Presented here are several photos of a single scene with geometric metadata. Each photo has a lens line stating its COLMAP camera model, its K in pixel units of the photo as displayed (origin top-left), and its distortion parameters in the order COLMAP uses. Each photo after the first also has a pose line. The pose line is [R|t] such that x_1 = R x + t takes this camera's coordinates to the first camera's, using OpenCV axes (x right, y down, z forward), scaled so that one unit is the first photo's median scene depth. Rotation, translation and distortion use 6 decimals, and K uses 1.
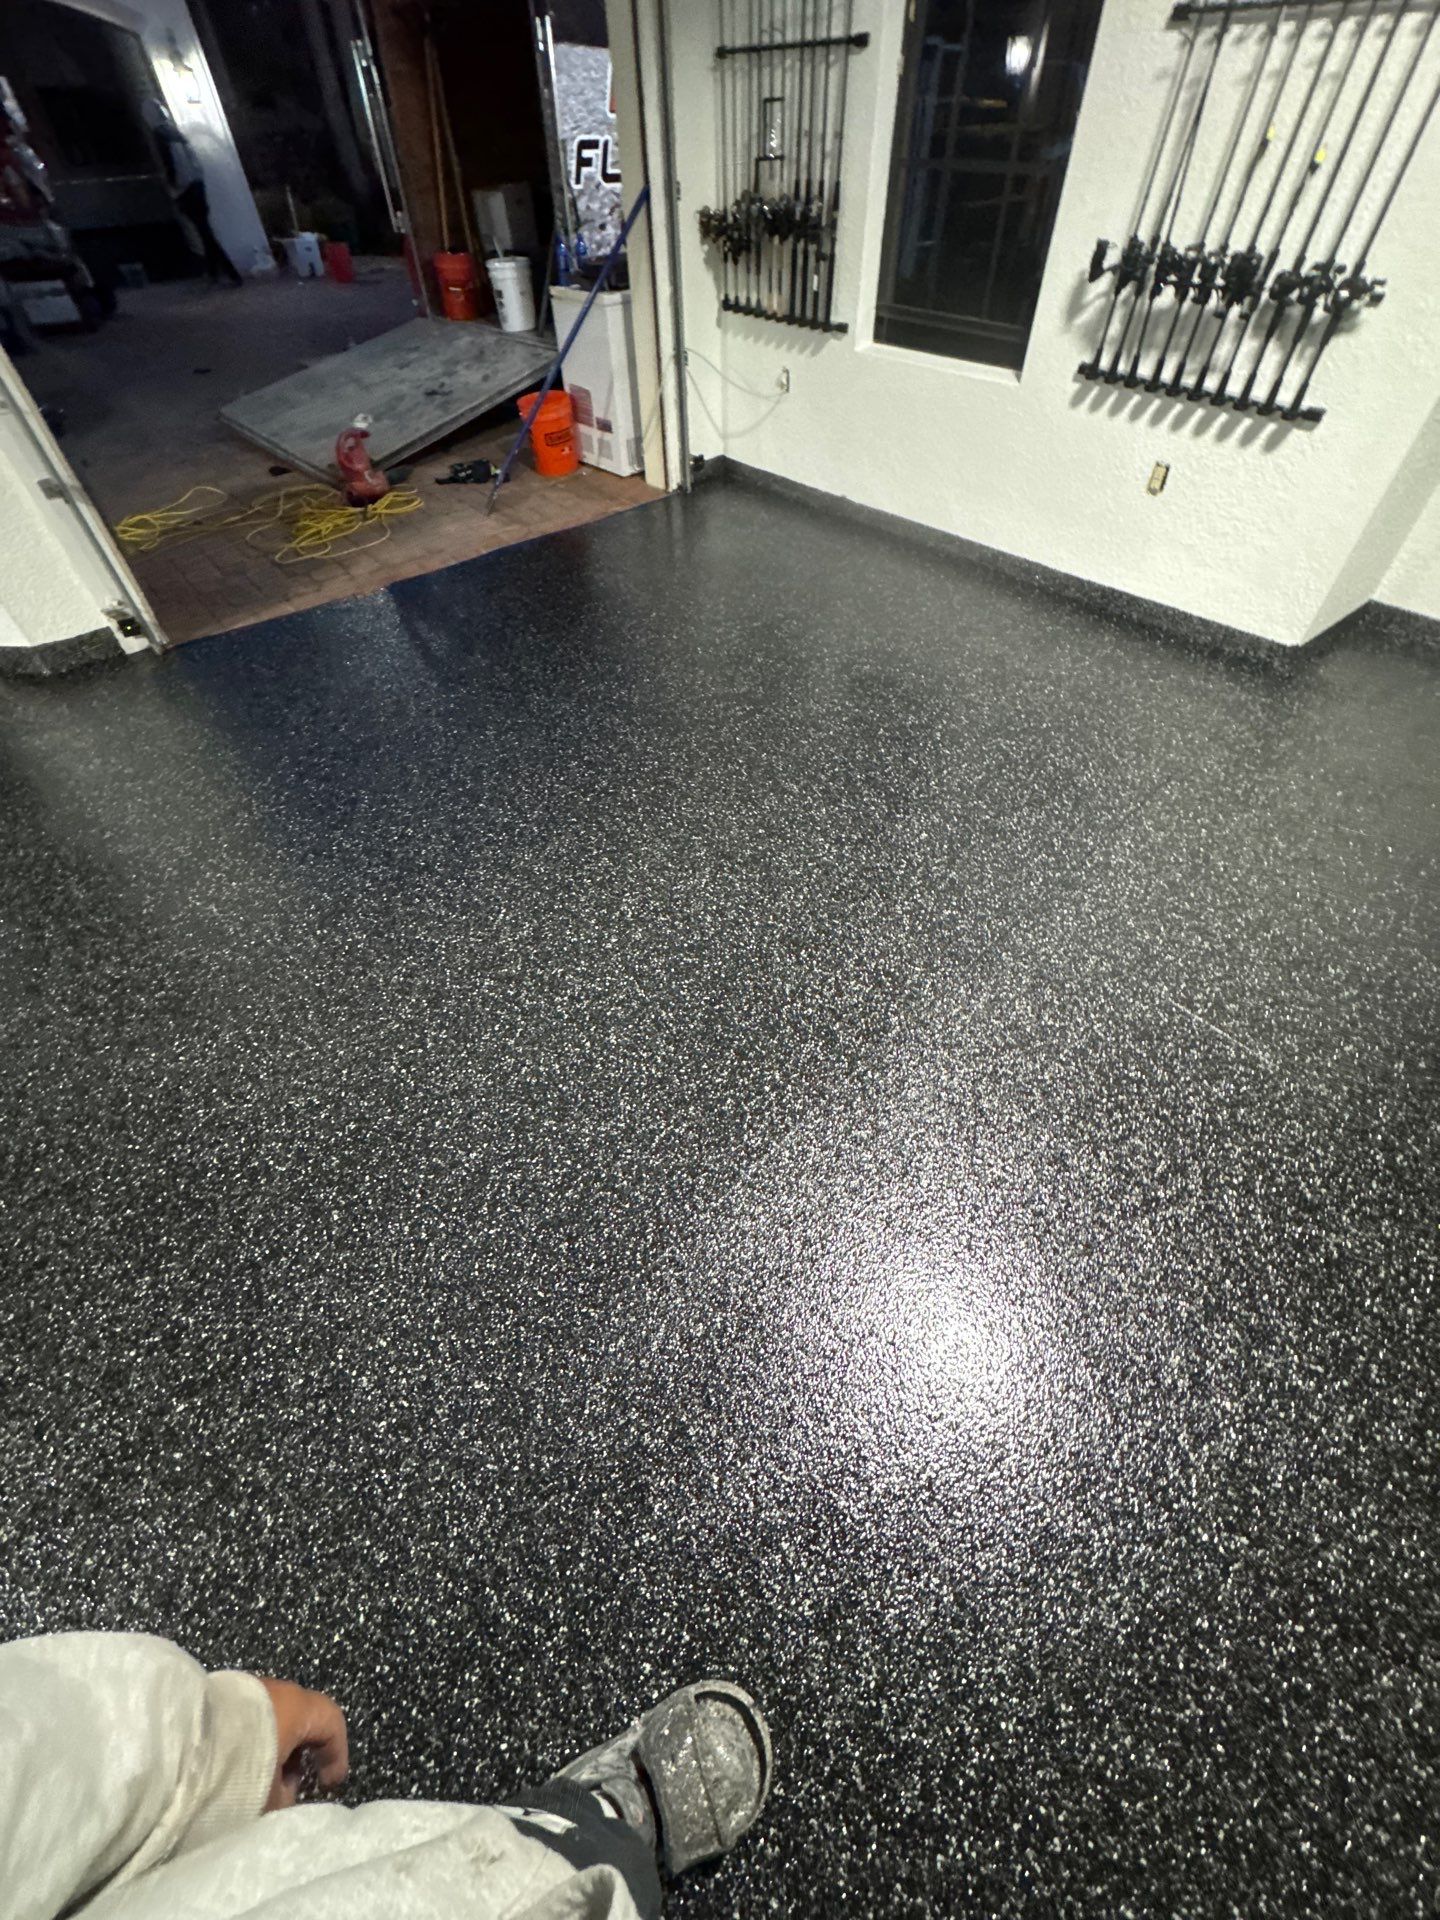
lens RADIAL K [[763.0, 0, 721.2], [0, 763.0, 958.4], [0, 0, 1]] dist [-0.000041, 0.000117]
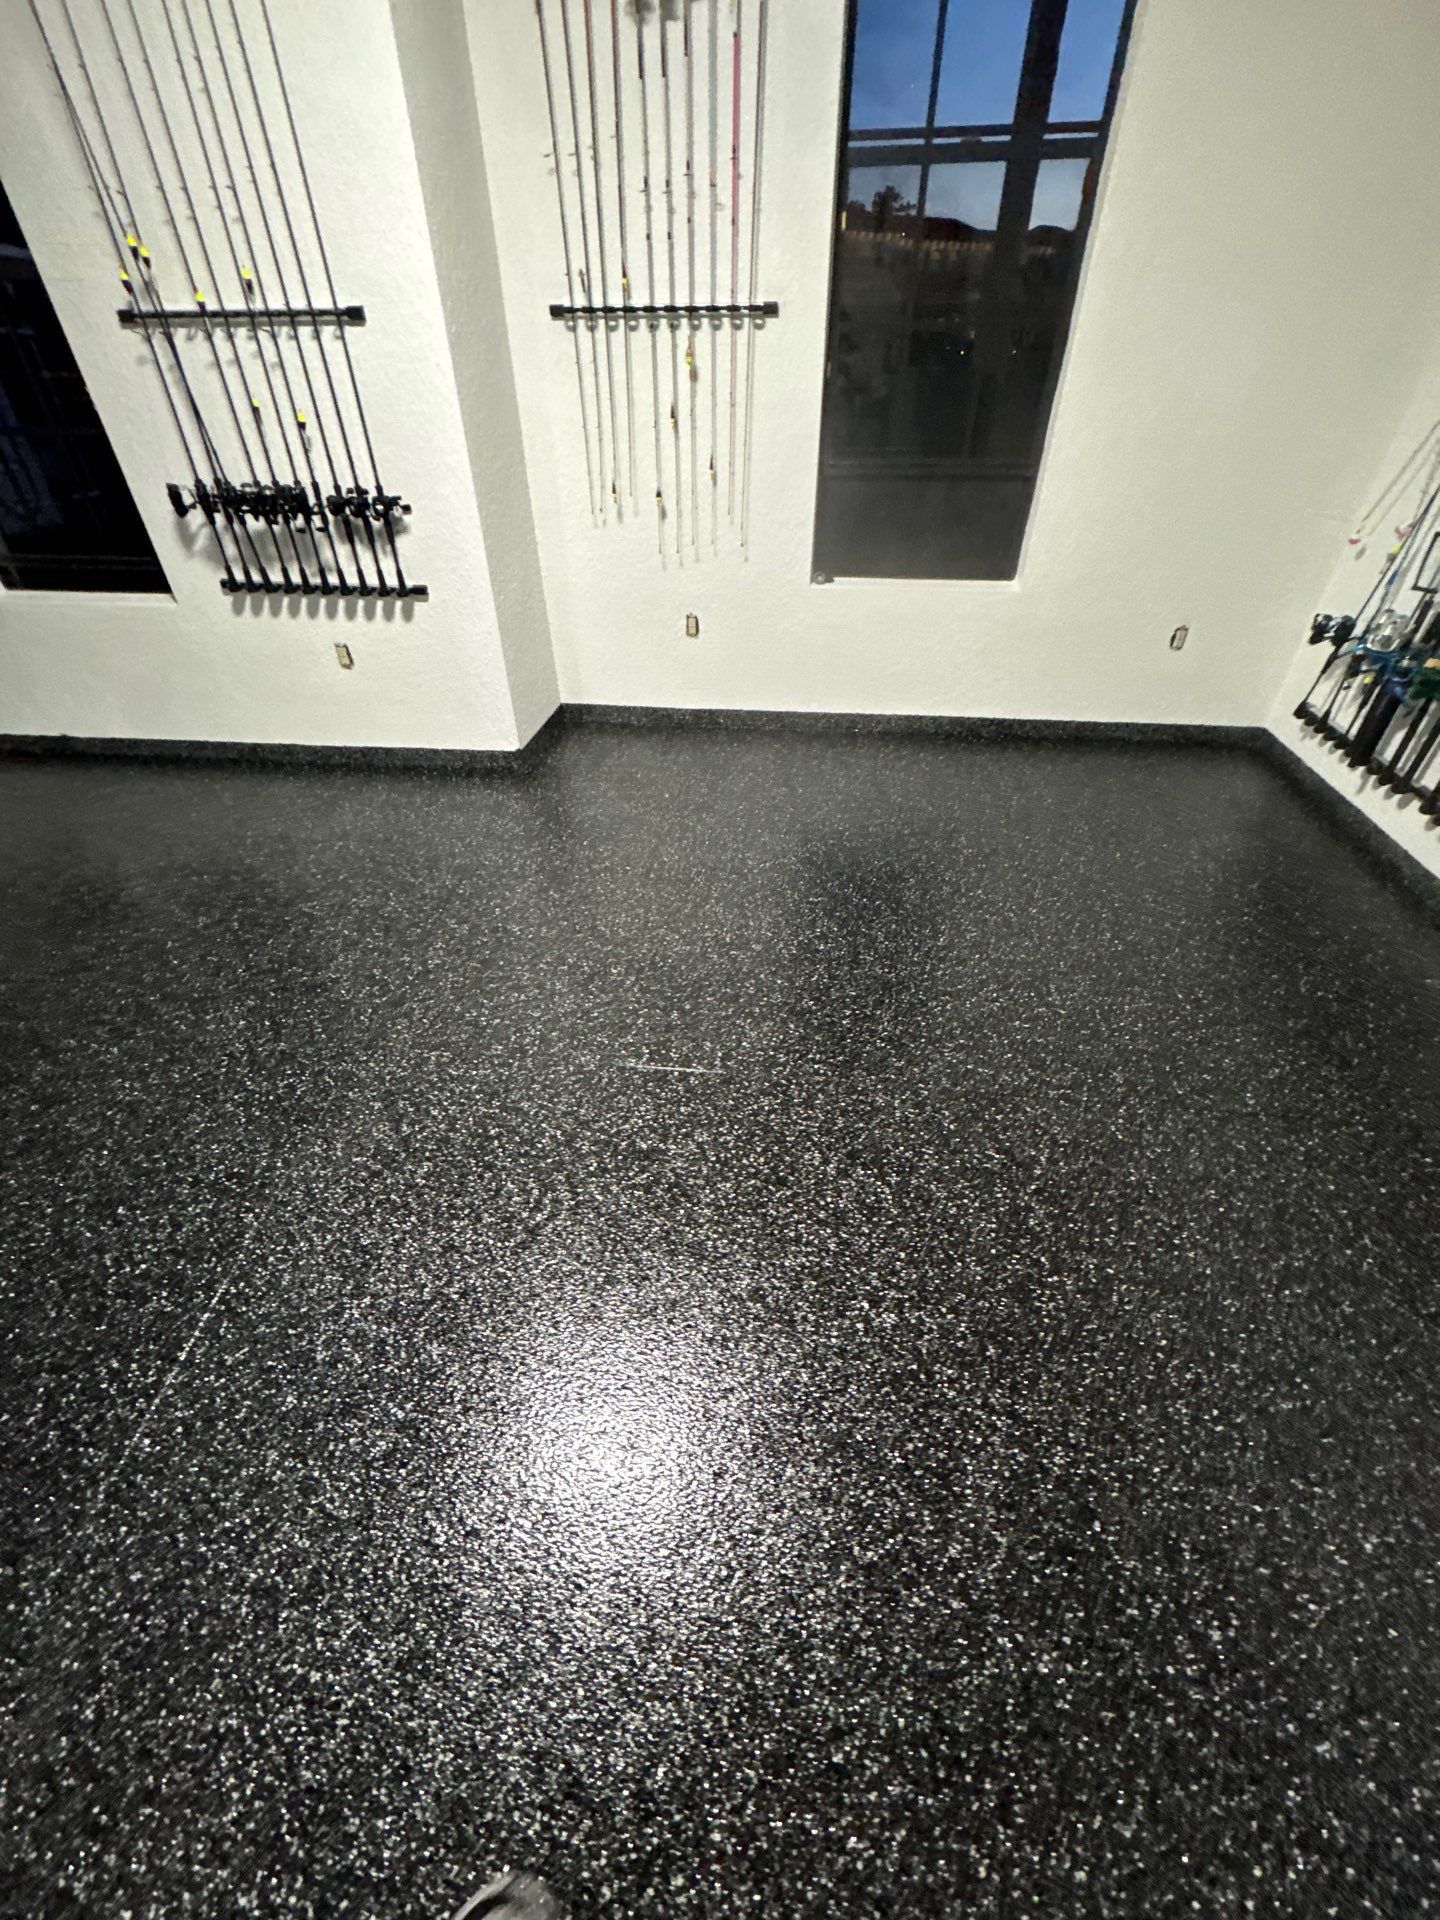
lens RADIAL K [[763.0, 0, 720.3], [0, 763.0, 958.0], [0, 0, 1]] dist [-0.000041, 0.000117]
pose [[0.727700, -0.410967, 0.549144, 0.210110], [0.508176, 0.860757, -0.029241, 0.100397], [-0.460662, 0.300340, 0.835216, -0.098399]]
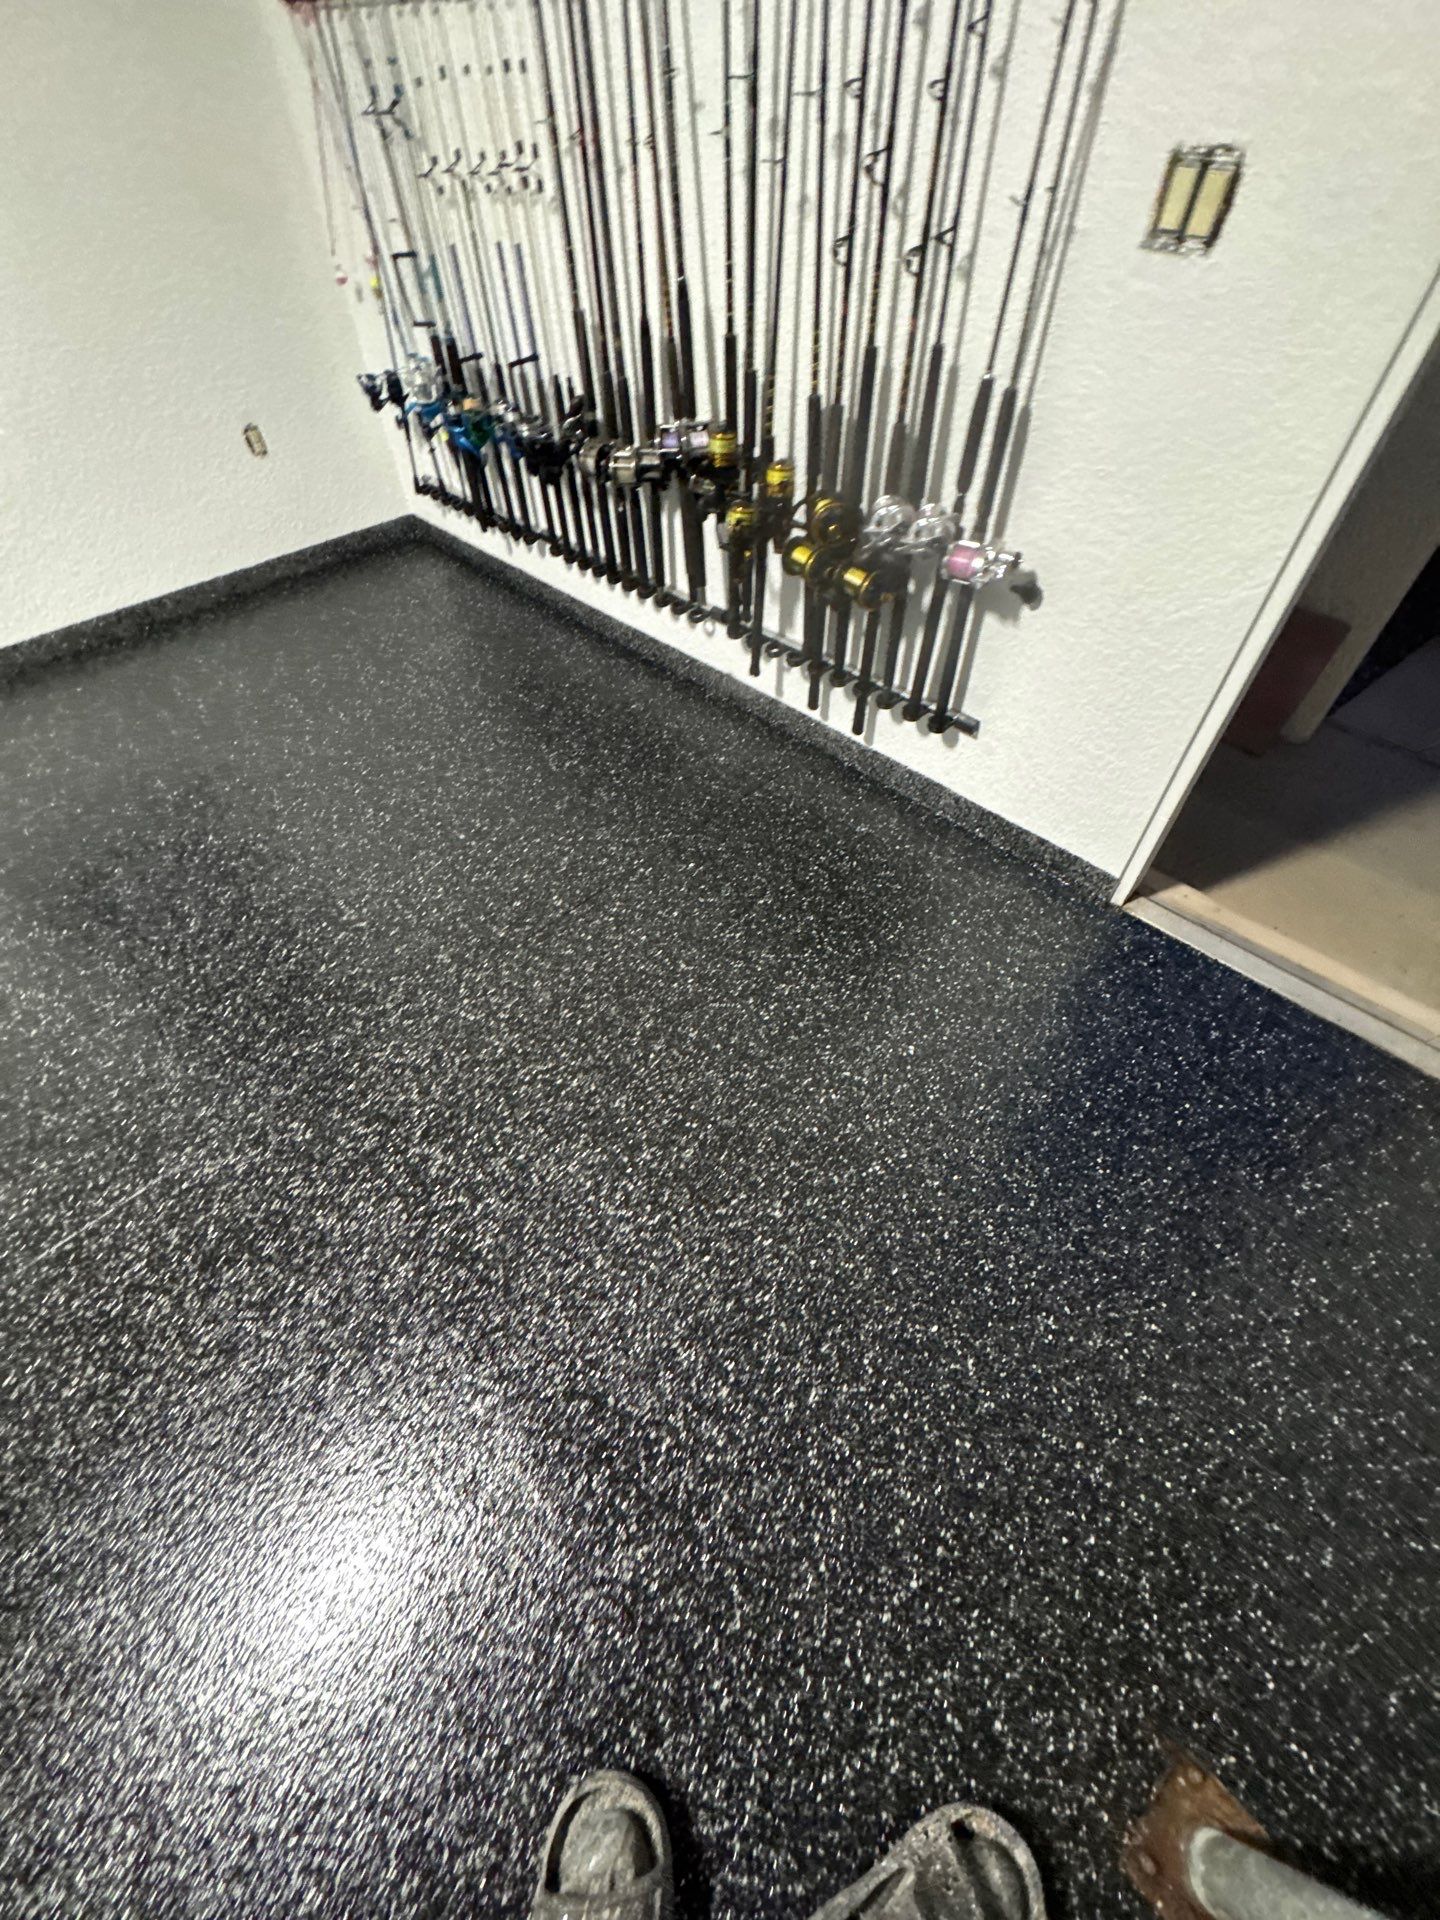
lens RADIAL K [[763.0, 0, 721.0], [0, 763.0, 960.9], [0, 0, 1]] dist [-0.000041, 0.000117]
pose [[-0.082047, -0.749457, 0.656949, 0.405114], [0.761063, 0.378476, 0.526820, 0.220446], [-0.643468, 0.543204, 0.539331, -0.159761]]
